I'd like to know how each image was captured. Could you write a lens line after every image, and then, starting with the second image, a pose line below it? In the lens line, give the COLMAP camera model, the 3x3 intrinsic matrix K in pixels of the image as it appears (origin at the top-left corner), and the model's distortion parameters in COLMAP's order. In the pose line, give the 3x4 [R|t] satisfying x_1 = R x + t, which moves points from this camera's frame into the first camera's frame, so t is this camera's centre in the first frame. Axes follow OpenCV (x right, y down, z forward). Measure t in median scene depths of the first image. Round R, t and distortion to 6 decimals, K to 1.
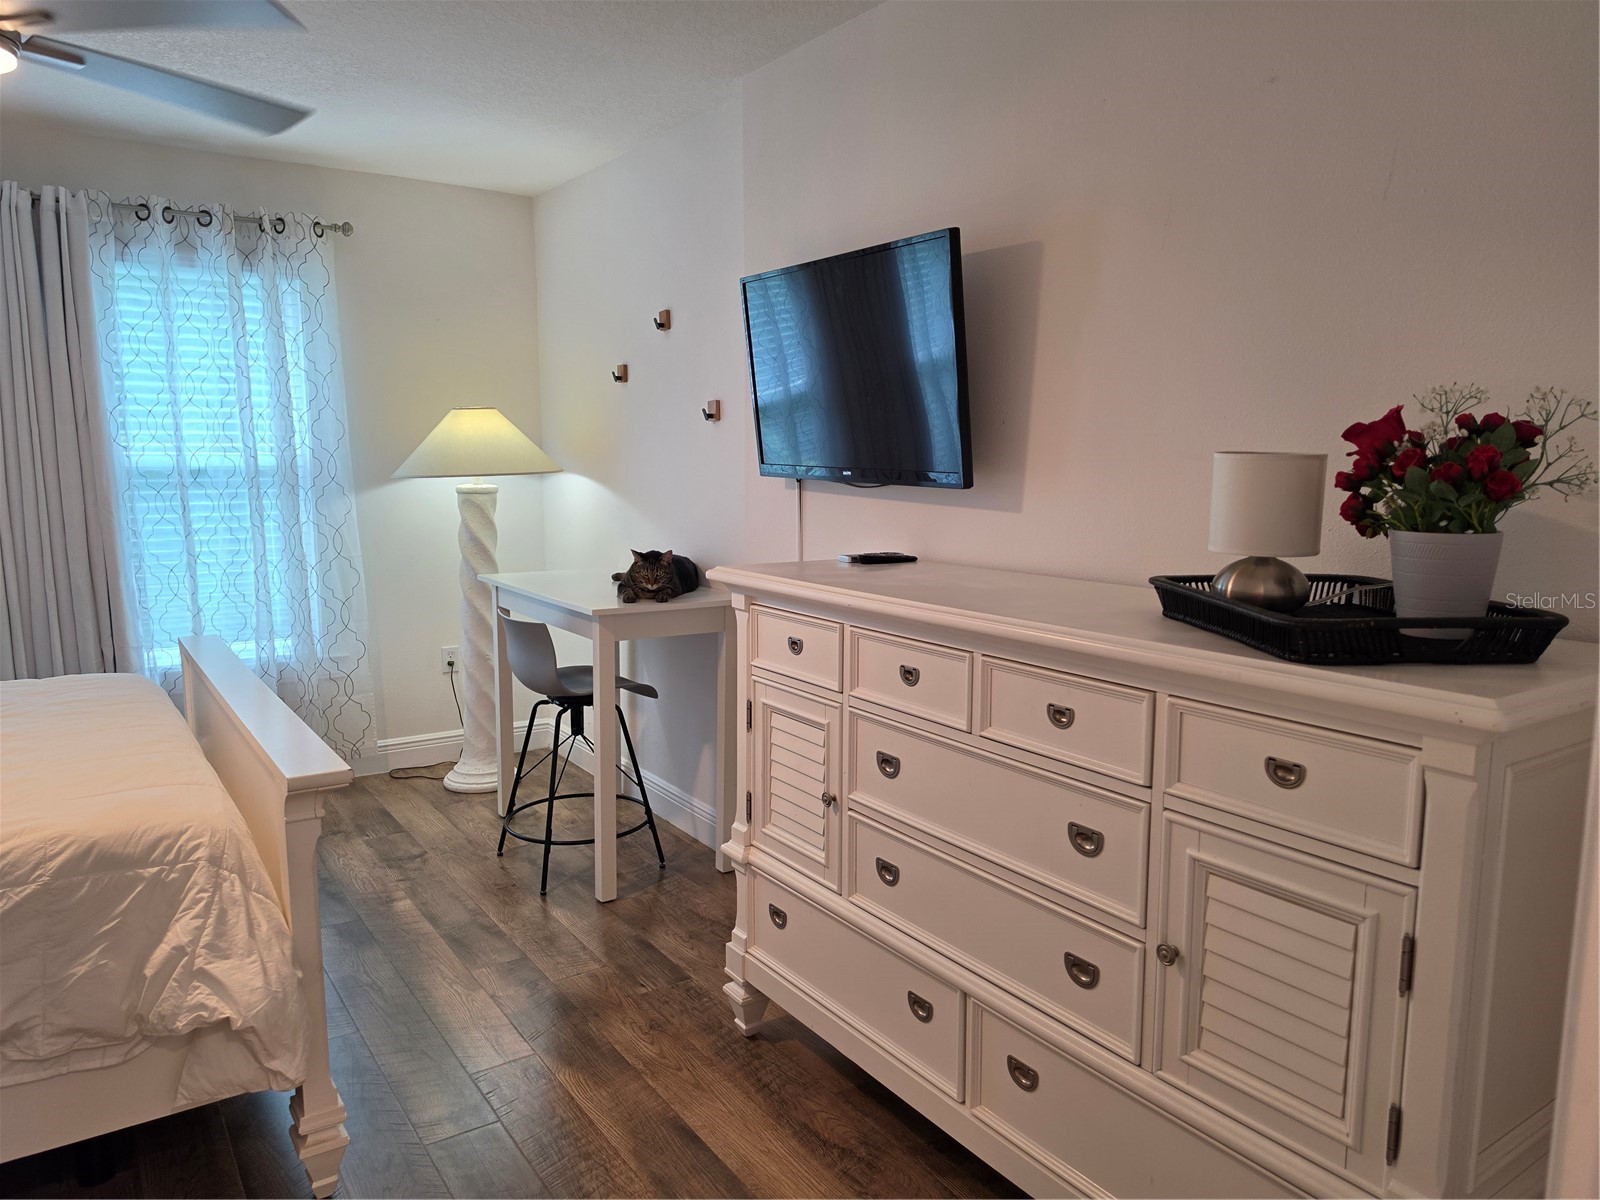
lens RADIAL K [[1108.5, 0, 804.8], [0, 1108.5, 599.5], [0, 0, 1]] dist [0.087247, -0.116922]
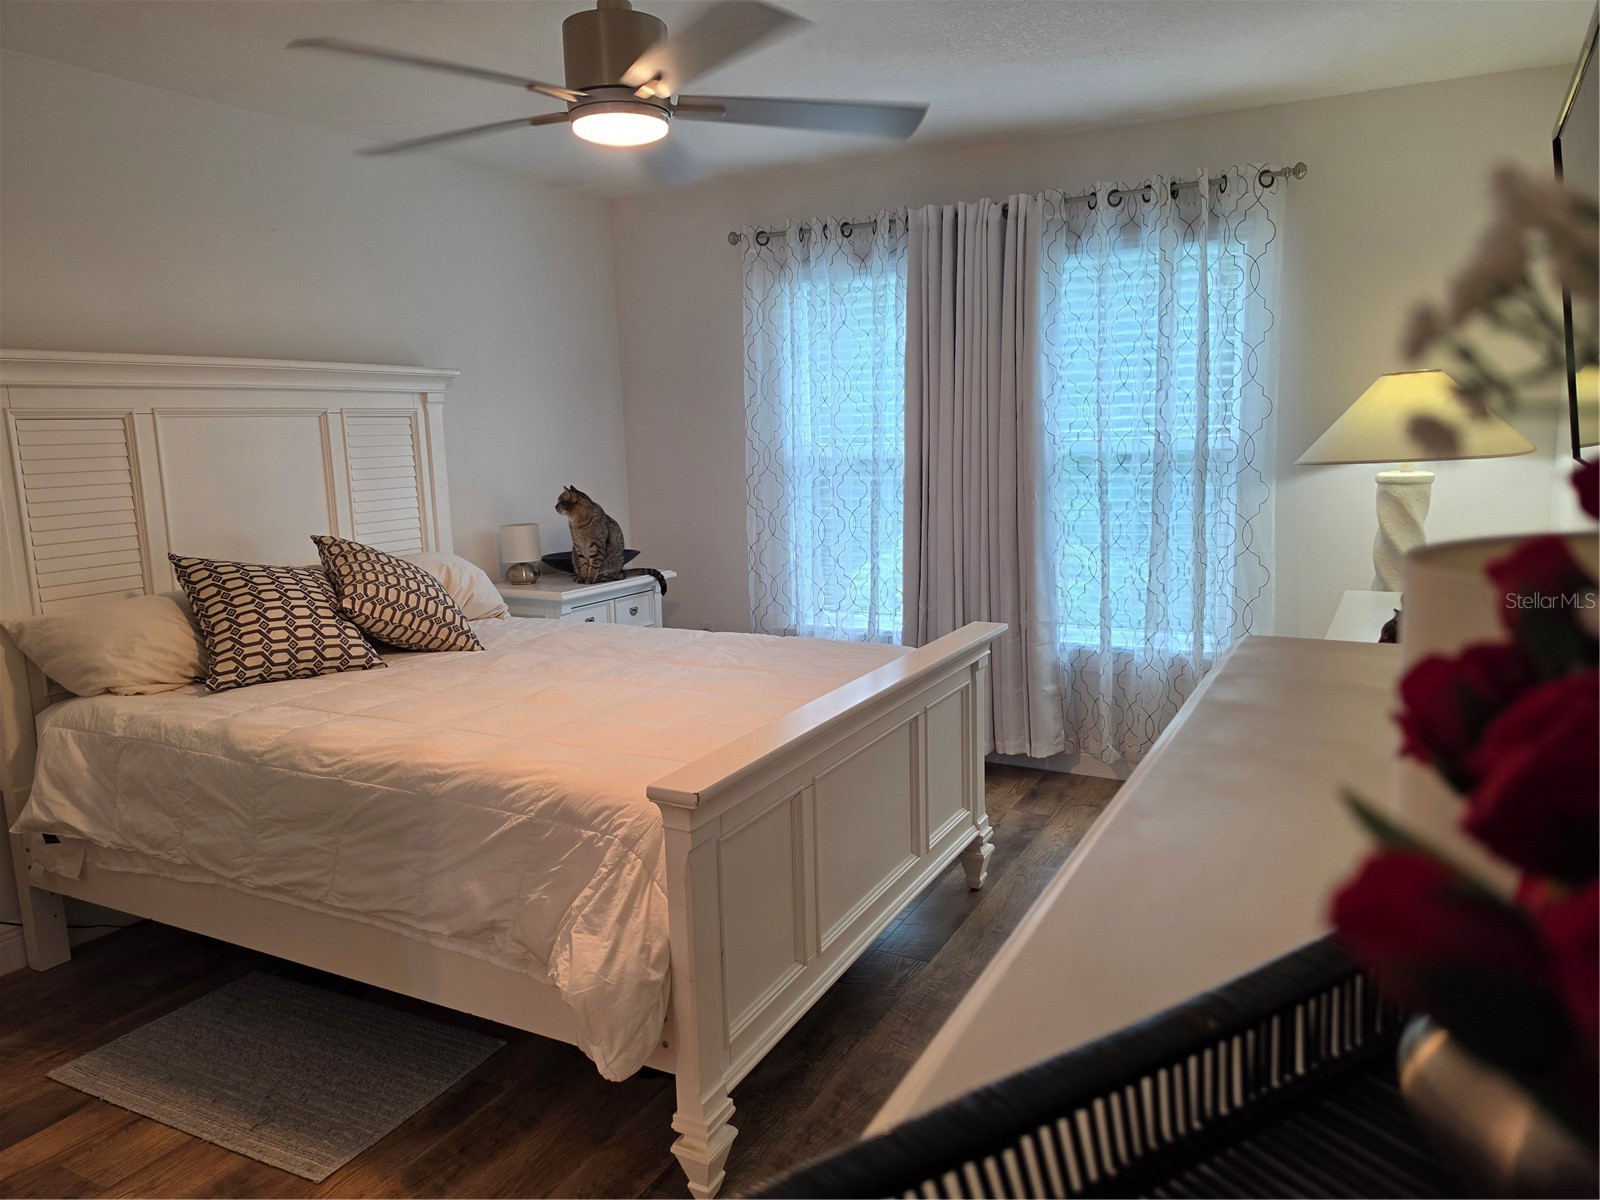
lens RADIAL K [[1108.5, 0, 804.8], [0, 1108.5, 599.5], [0, 0, 1]] dist [0.087247, -0.116922]
pose [[0.465022, 0.121209, -0.876962, 0.358285], [-0.089430, 0.991947, 0.089680, -0.085453], [0.880770, 0.036724, 0.472118, 0.480624]]
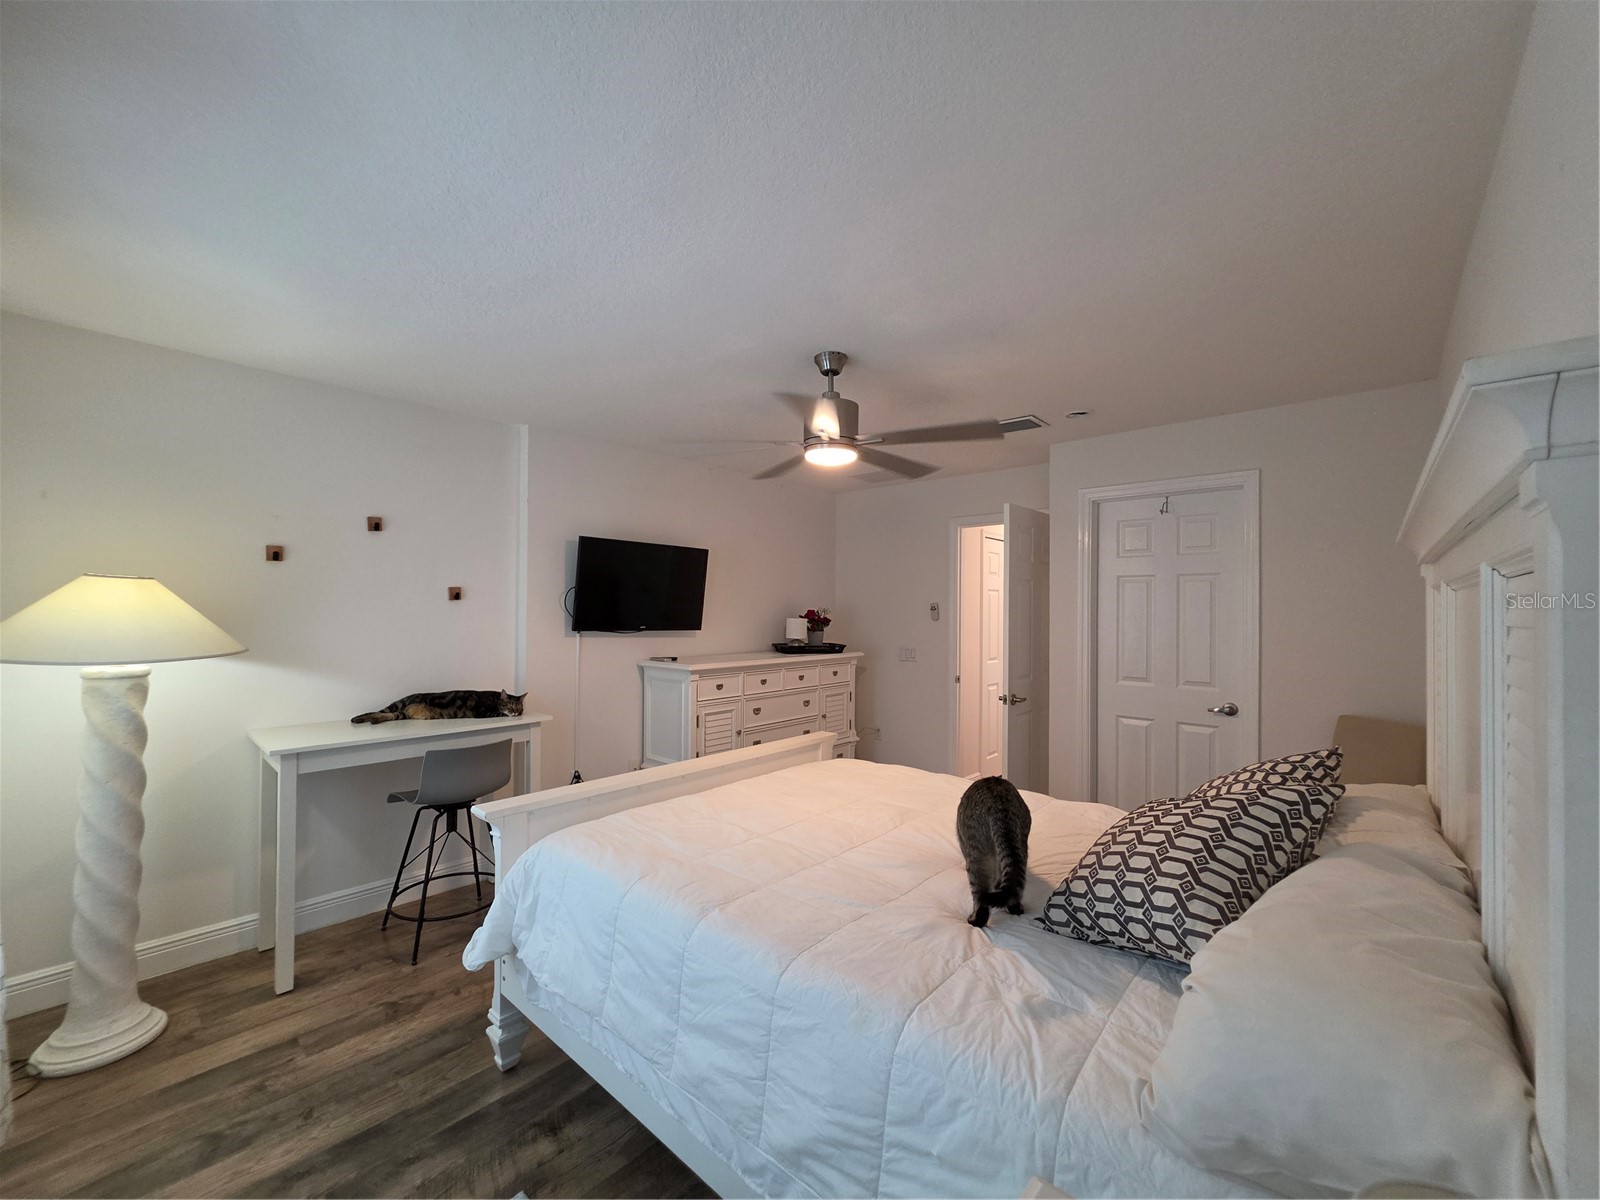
lens RADIAL K [[646.3, 0, 801.5], [0, 646.3, 607.7], [0, 0, 1]] dist [-0.000273, 0.000217]
pose [[-0.239738, -0.010738, 0.970778, -1.571822], [0.115001, 0.992585, 0.039379, -0.189762], [-0.964002, 0.121081, -0.236726, 1.090415]]
